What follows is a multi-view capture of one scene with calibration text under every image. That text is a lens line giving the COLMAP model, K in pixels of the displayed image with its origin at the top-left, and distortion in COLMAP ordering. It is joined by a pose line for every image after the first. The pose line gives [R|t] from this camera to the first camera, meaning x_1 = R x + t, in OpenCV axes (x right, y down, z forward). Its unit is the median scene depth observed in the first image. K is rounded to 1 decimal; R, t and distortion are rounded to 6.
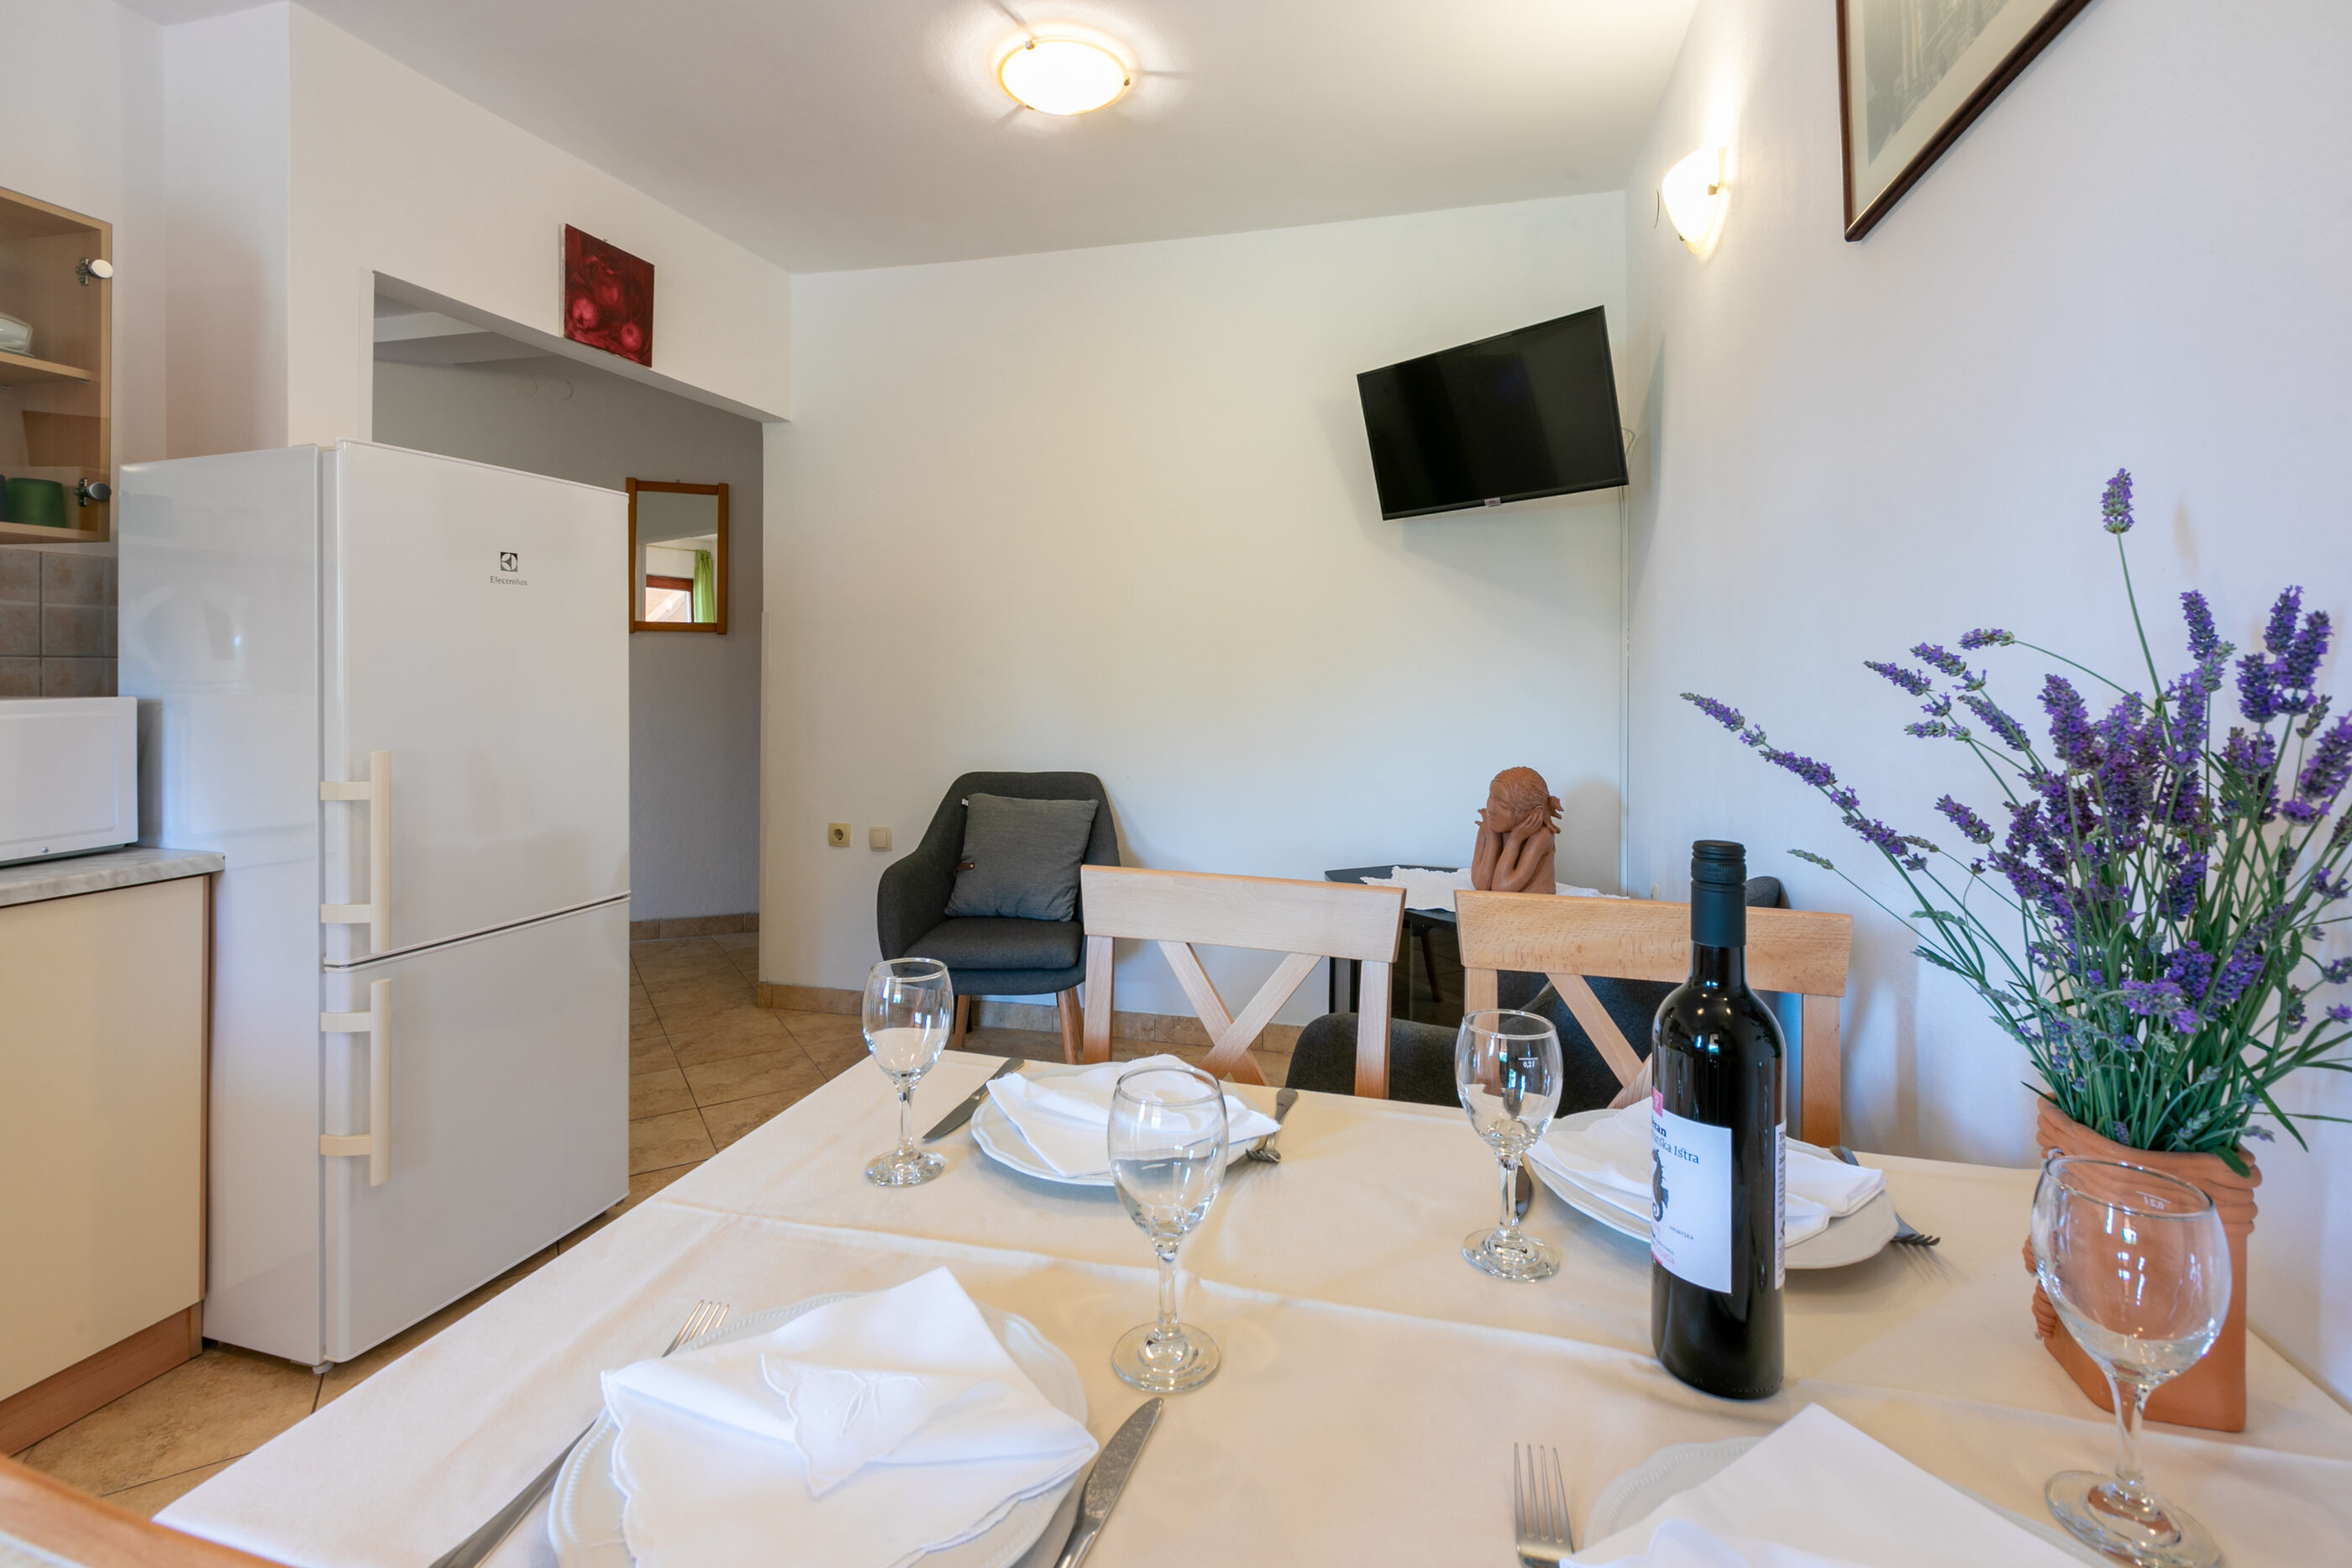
lens RADIAL K [[1074.6, 0, 1169.6], [0, 1074.6, 672.3], [0, 0, 1]] dist [0.002749, -0.000804]
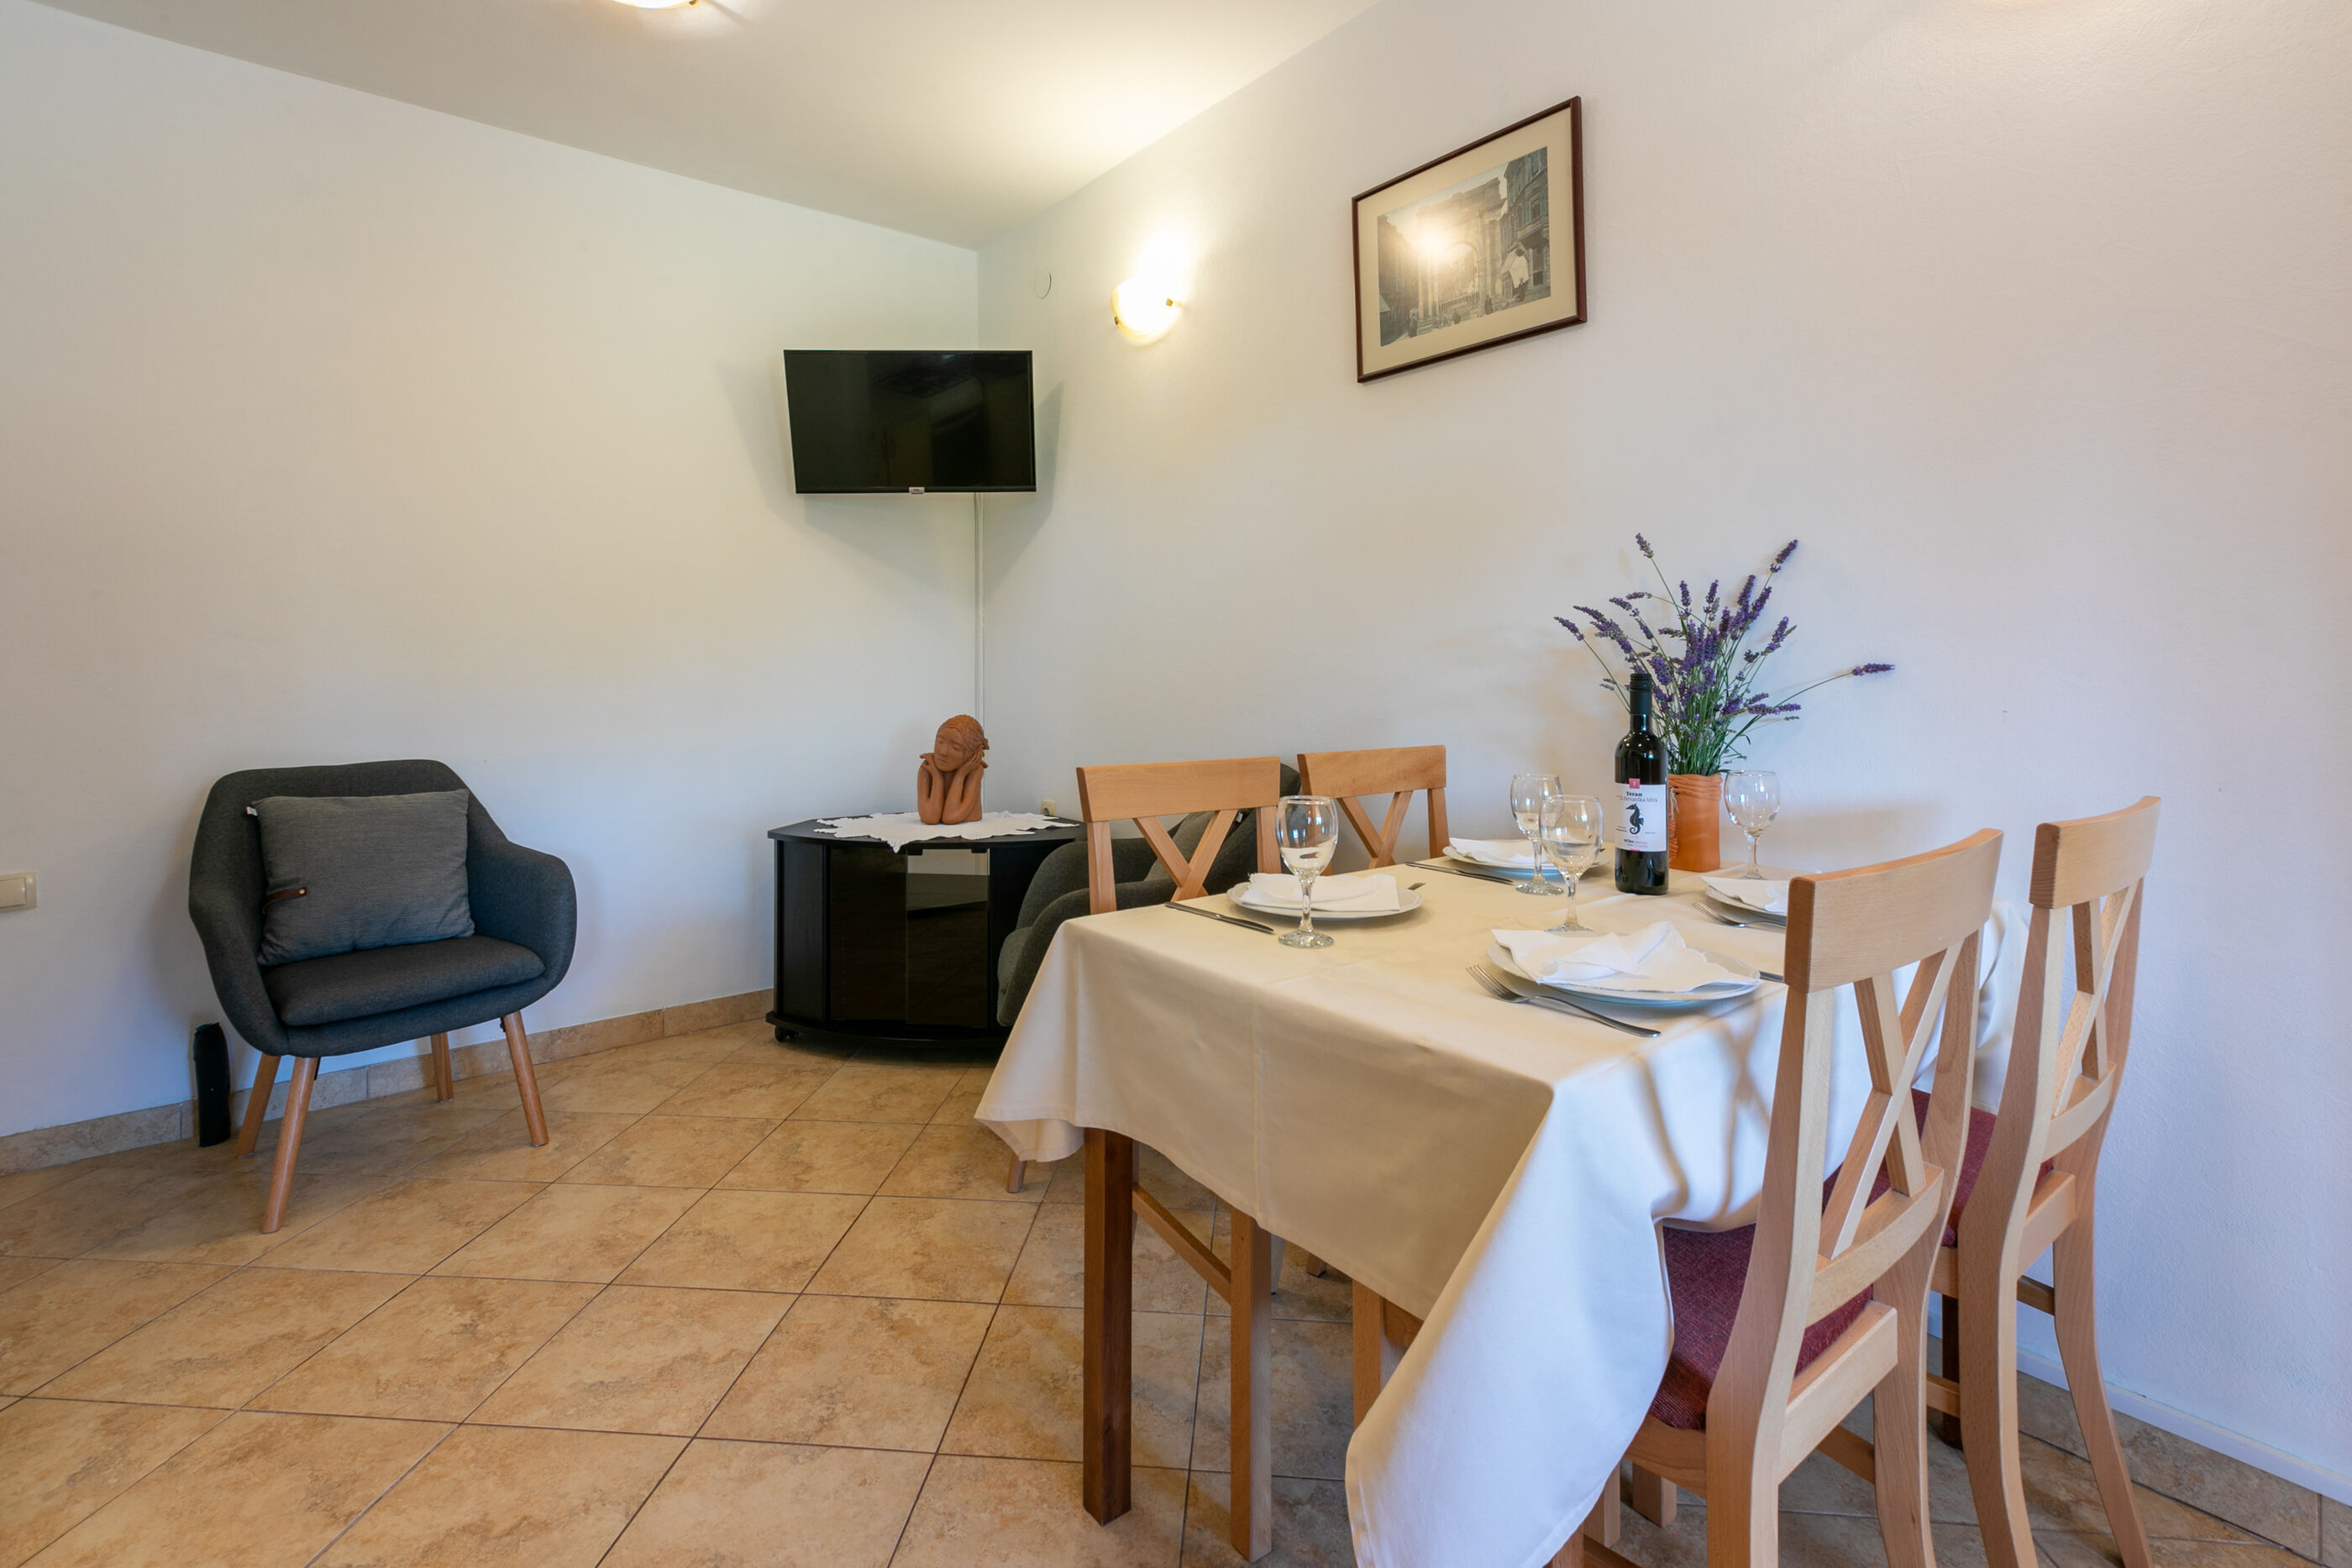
lens RADIAL K [[1074.6, 0, 1191.6], [0, 1074.6, 668.4], [0, 0, 1]] dist [0.002749, -0.000804]
pose [[0.589095, -0.005875, 0.808043, -0.714452], [0.004941, 0.999981, 0.003667, 0.046887], [-0.808049, 0.001832, 0.589113, 0.125147]]
